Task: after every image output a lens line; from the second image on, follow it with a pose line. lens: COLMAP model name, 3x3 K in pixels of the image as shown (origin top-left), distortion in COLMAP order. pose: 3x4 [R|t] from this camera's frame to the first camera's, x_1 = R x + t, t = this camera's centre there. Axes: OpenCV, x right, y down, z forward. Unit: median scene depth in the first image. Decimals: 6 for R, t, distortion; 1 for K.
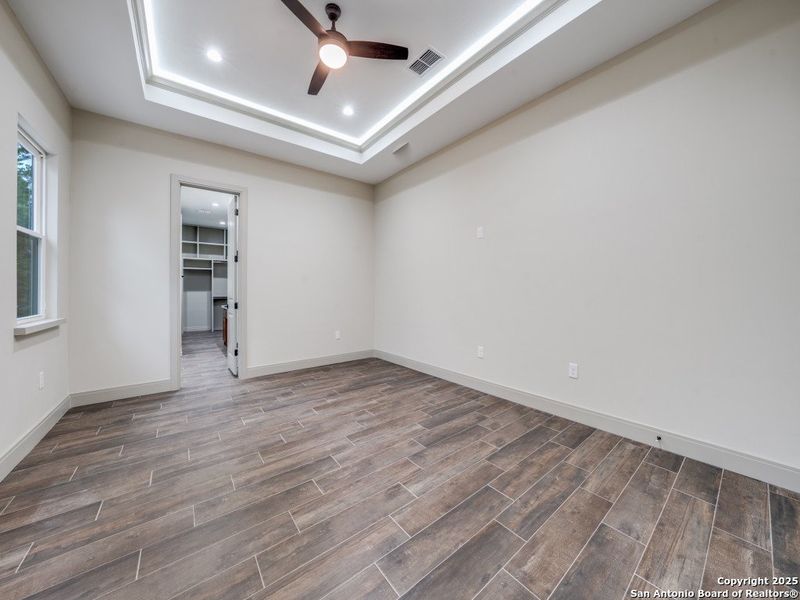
lens RADIAL K [[274.7, 0, 402.1], [0, 274.7, 291.3], [0, 0, 1]] dist [0.000447, 0.000059]
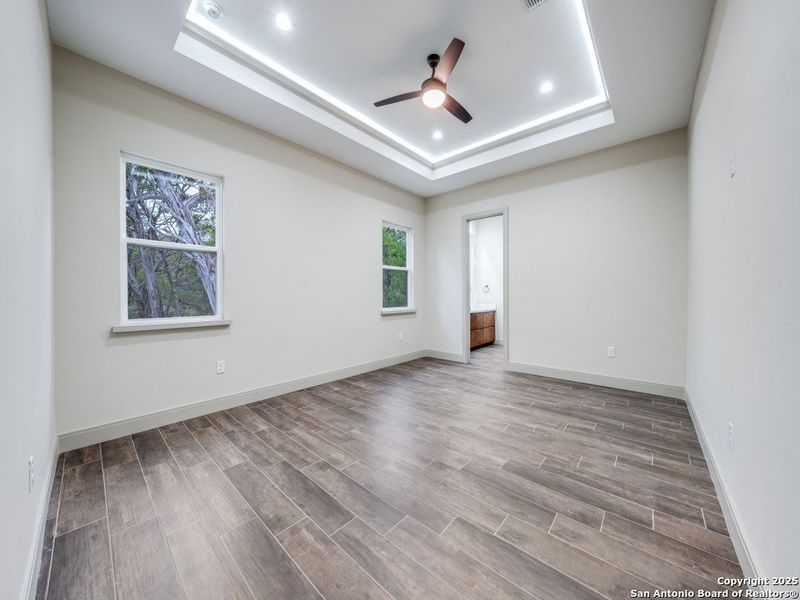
lens RADIAL K [[274.7, 0, 402.1], [0, 274.7, 291.3], [0, 0, 1]] dist [0.000447, 0.000059]
pose [[0.213053, -0.022884, -0.976773, 0.715128], [0.009195, 0.999728, -0.021417, 0.009706], [0.976997, -0.004419, 0.213206, 0.489989]]
